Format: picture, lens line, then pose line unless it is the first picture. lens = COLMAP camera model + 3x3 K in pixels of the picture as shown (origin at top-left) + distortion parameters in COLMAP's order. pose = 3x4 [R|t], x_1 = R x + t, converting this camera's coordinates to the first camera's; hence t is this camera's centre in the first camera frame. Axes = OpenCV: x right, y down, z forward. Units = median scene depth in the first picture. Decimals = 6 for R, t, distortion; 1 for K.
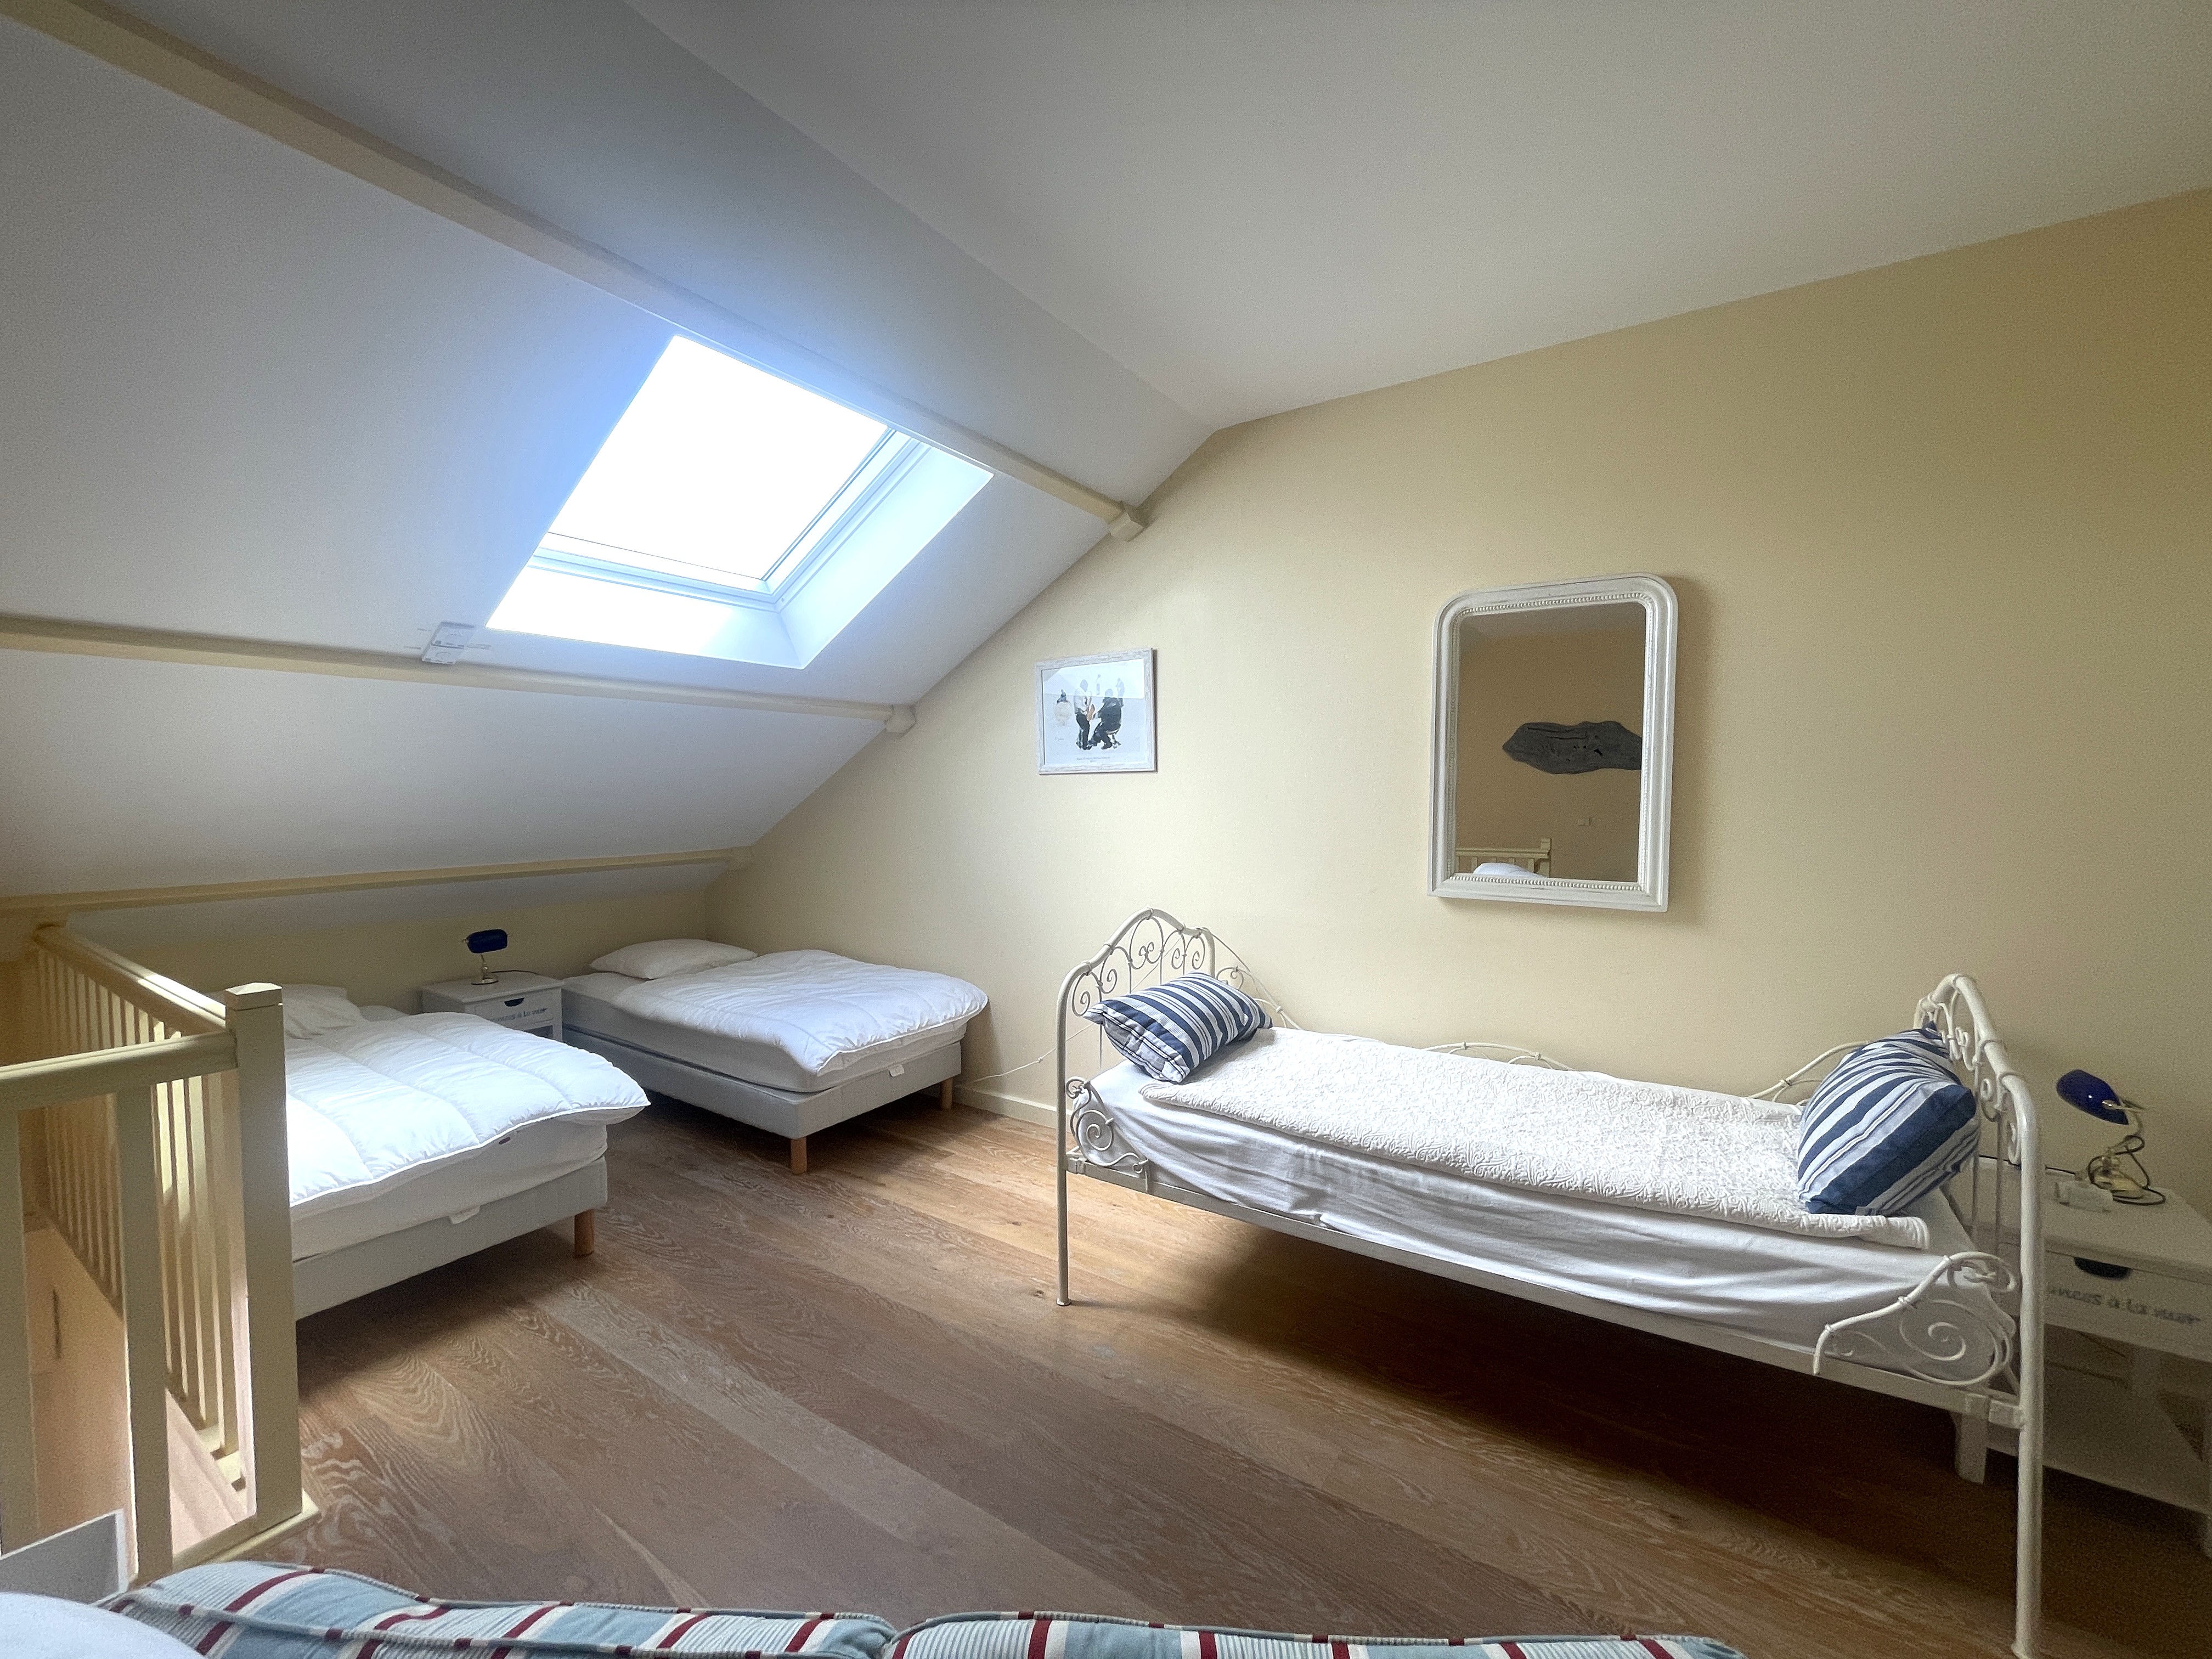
lens RADIAL K [[901.5, 0, 1101.1], [0, 901.5, 822.6], [0, 0, 1]] dist [-0.002150, 0.000175]
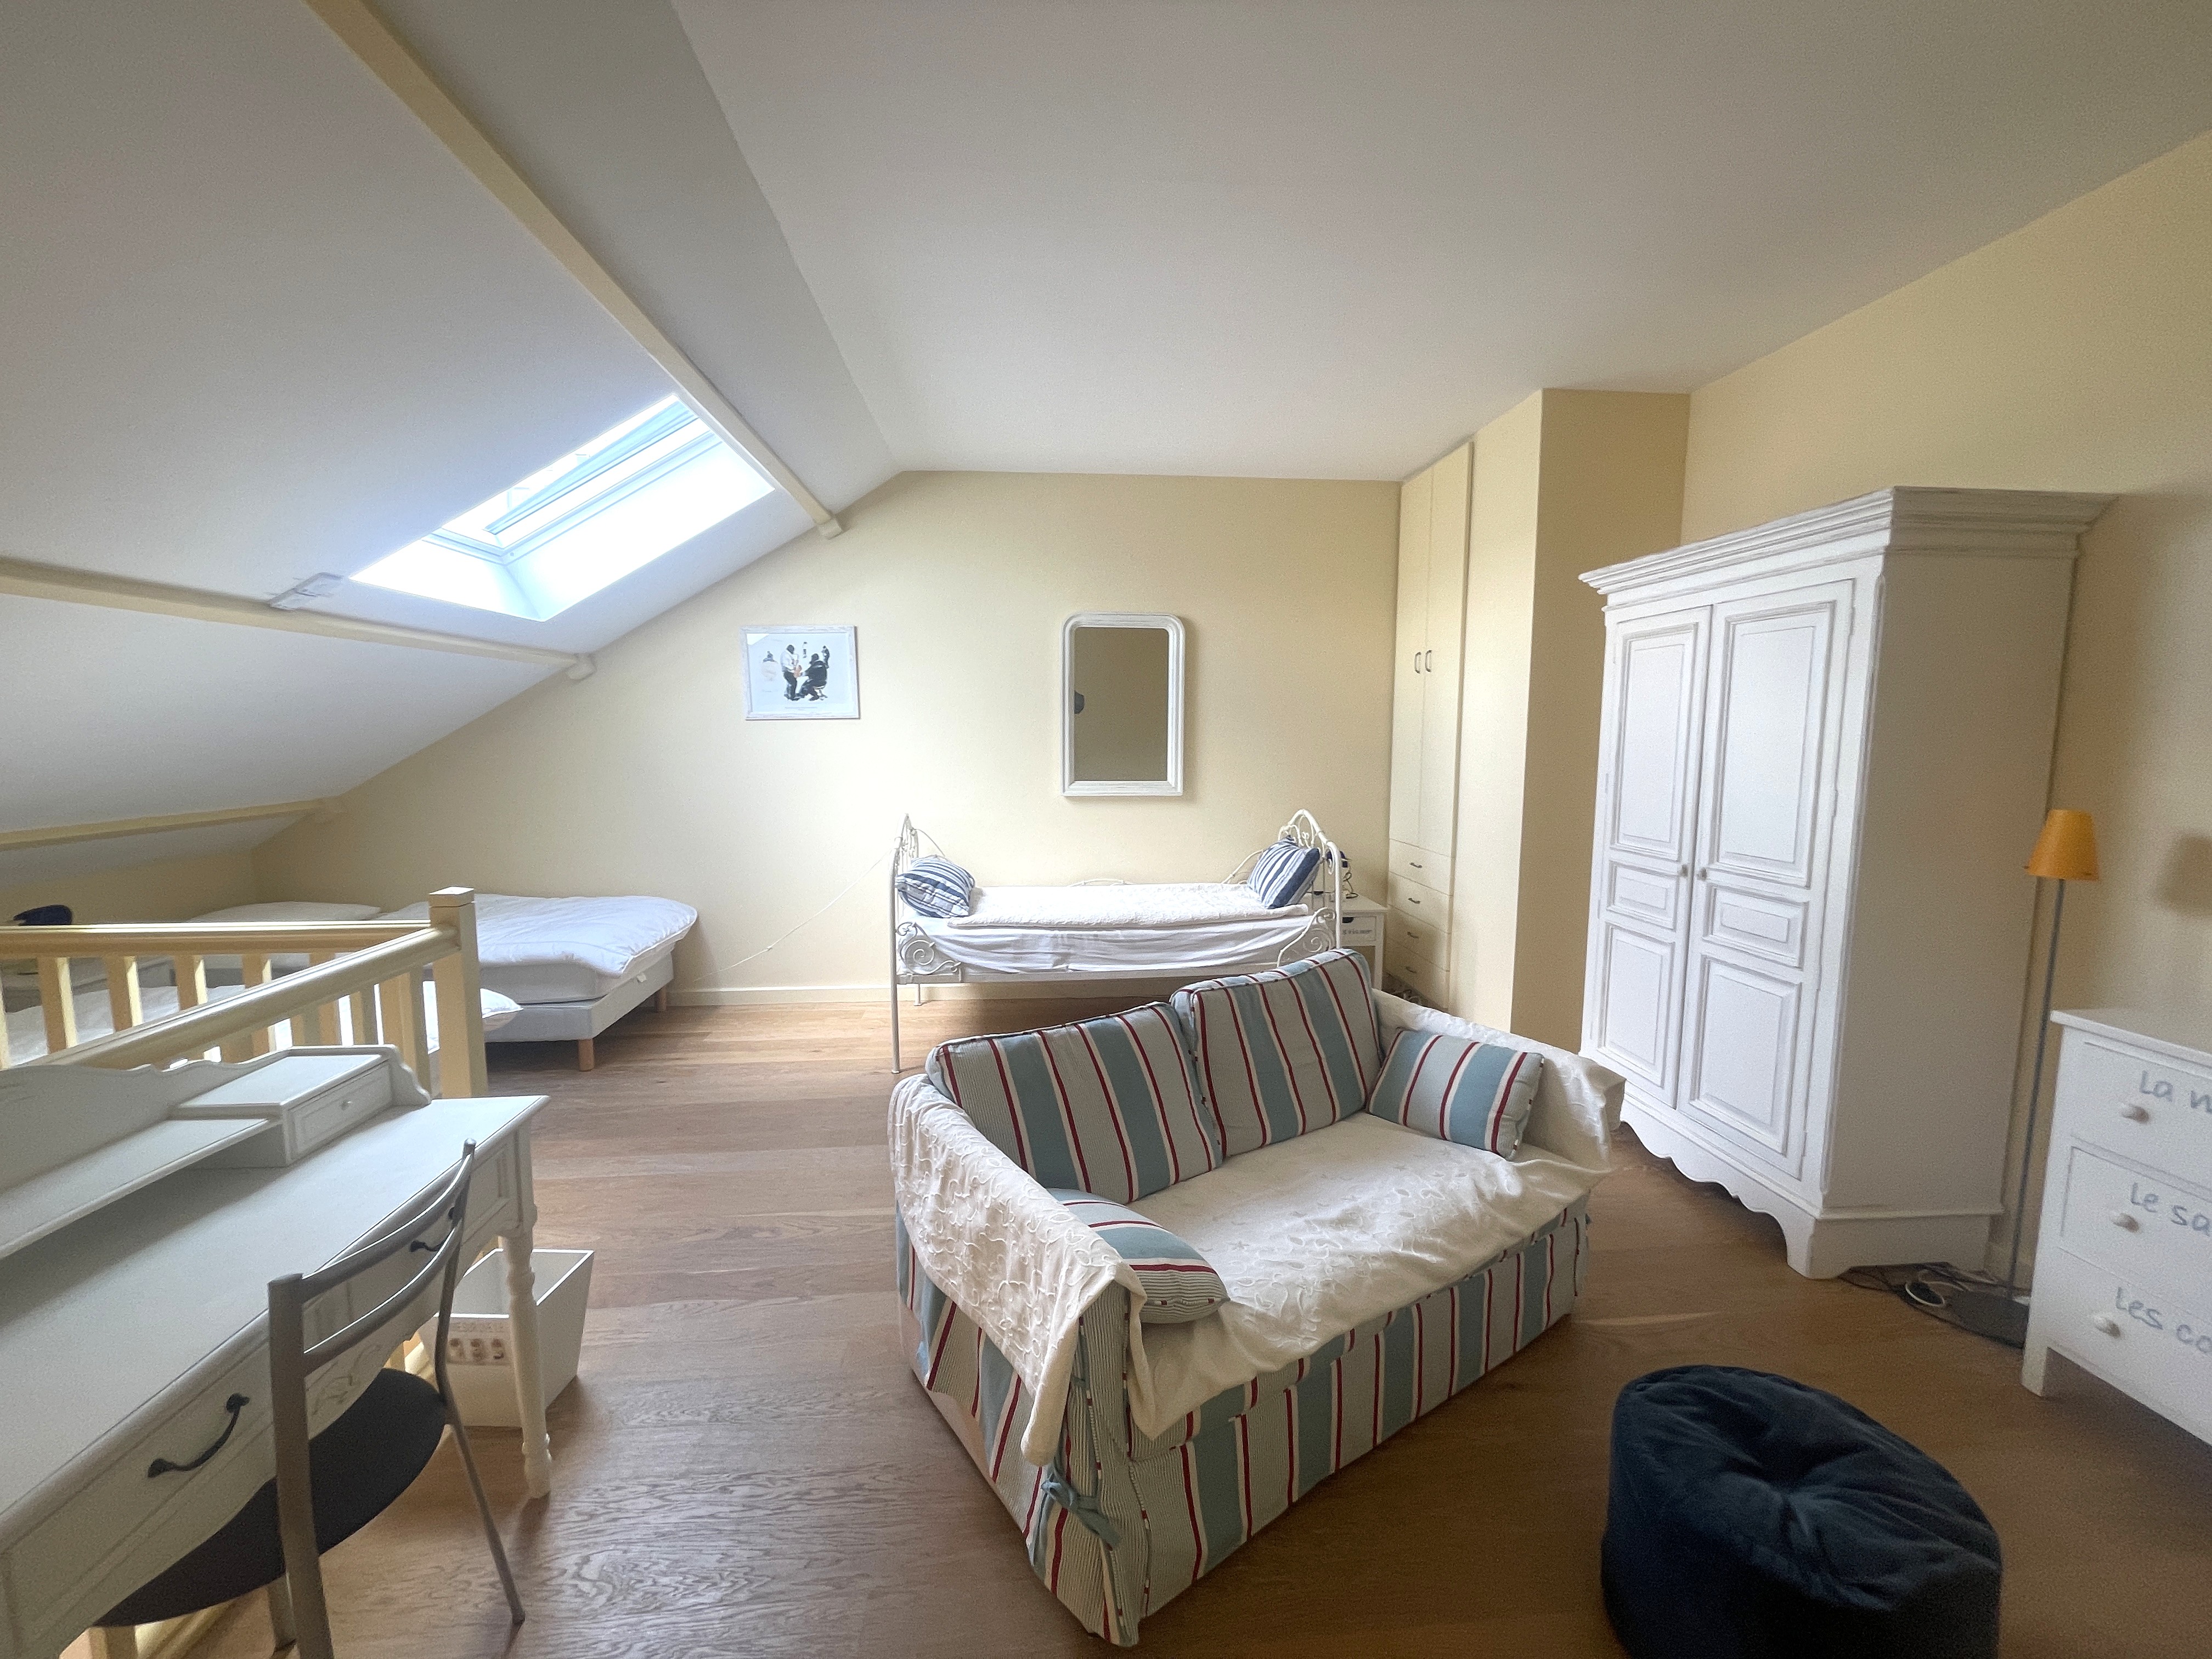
lens RADIAL K [[901.5, 0, 1106.5], [0, 901.5, 826.9], [0, 0, 1]] dist [-0.002150, 0.000175]
pose [[0.781623, -0.069329, 0.619886, -0.655771], [0.026983, 0.996632, 0.077441, 0.013555], [-0.623167, -0.043803, 0.780861, -0.372750]]
